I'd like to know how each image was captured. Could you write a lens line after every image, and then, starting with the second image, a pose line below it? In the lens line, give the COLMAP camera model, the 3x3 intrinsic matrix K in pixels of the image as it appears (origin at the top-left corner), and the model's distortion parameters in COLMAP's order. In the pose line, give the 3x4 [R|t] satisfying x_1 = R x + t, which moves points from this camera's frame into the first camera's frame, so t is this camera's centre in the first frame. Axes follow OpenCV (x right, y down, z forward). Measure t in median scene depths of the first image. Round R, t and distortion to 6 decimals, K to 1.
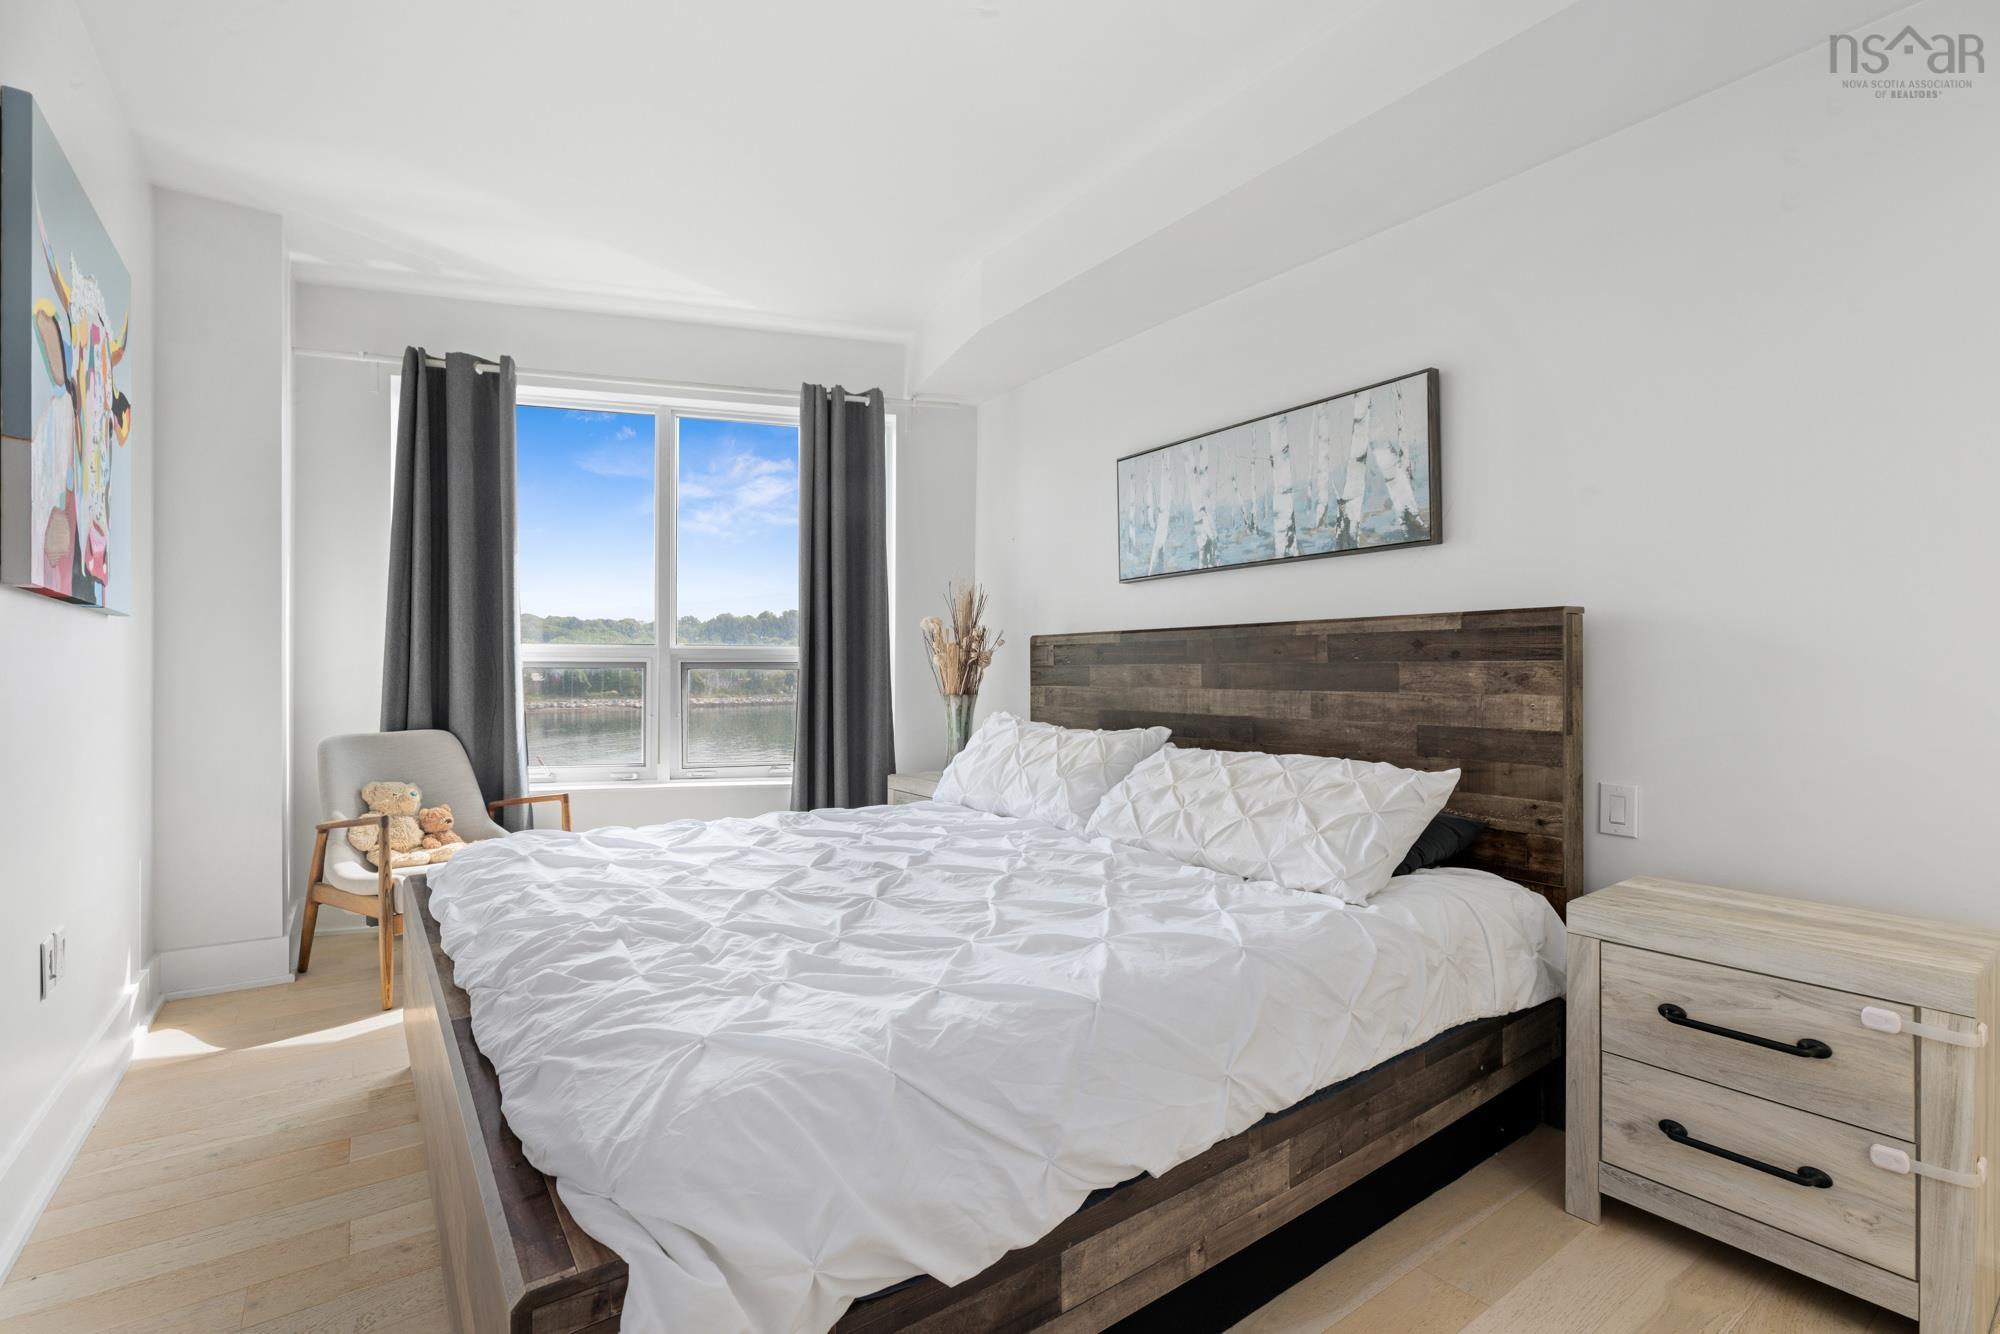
lens RADIAL K [[892.8, 0, 994.8], [0, 892.8, 677.9], [0, 0, 1]] dist [0.007646, -0.000919]
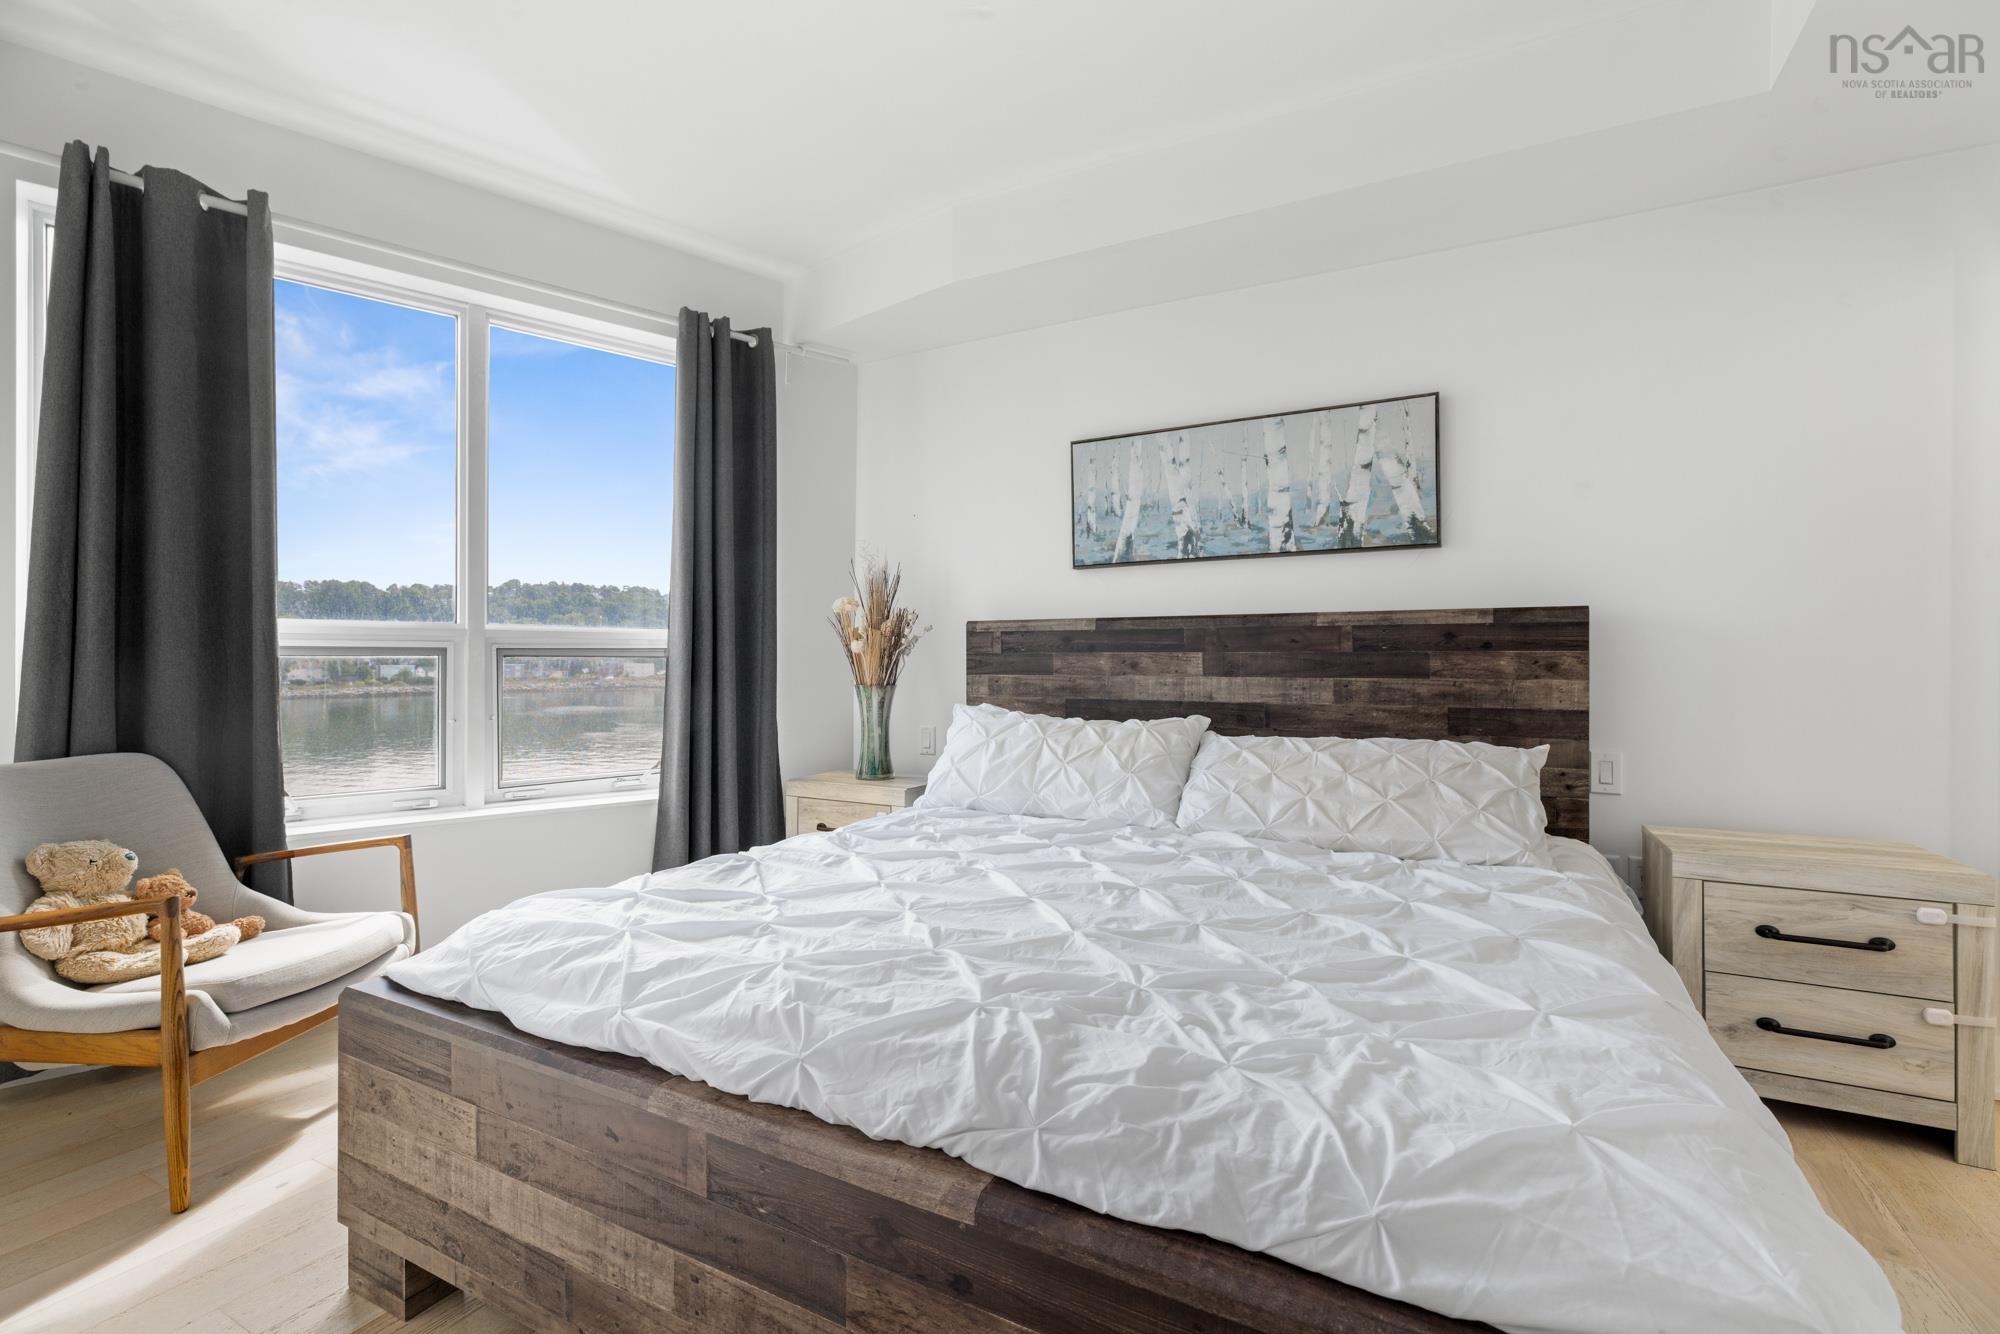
lens RADIAL K [[892.8, 0, 994.3], [0, 892.8, 660.9], [0, 0, 1]] dist [0.007646, -0.000919]
pose [[0.899266, -0.002423, 0.437396, -0.435343], [0.004012, 0.999988, -0.002710, -0.004188], [-0.437385, 0.004192, 0.899265, 0.193016]]
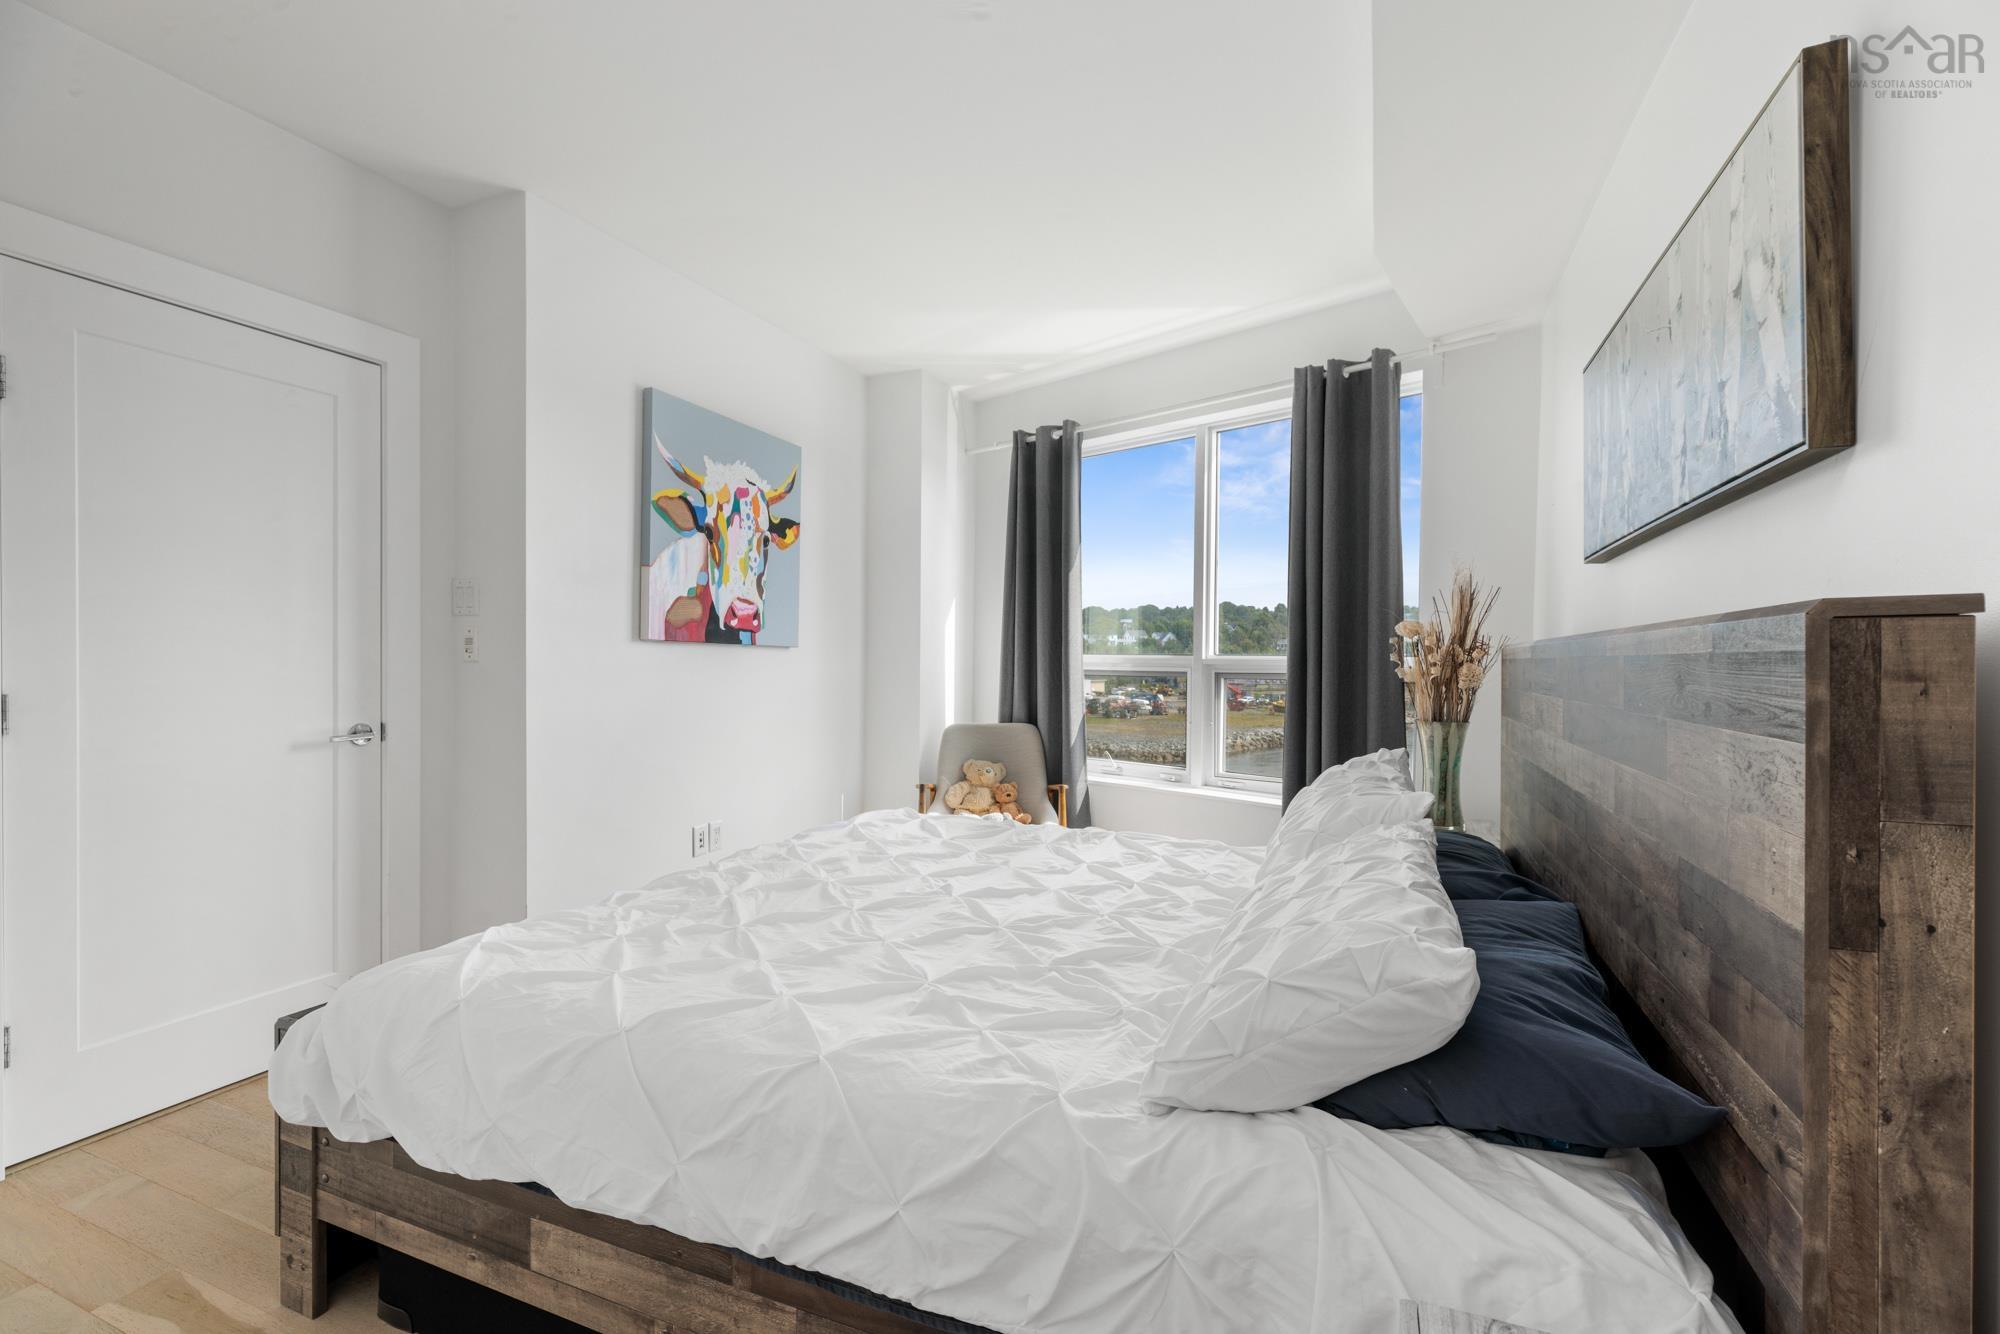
lens RADIAL K [[892.8, 0, 992.6], [0, 892.8, 665.7], [0, 0, 1]] dist [0.007646, -0.000919]
pose [[0.516155, 0.008592, -0.856452, 0.560141], [-0.012171, 0.999922, 0.002696, -0.035429], [0.856409, 0.009032, 0.516219, 0.367743]]
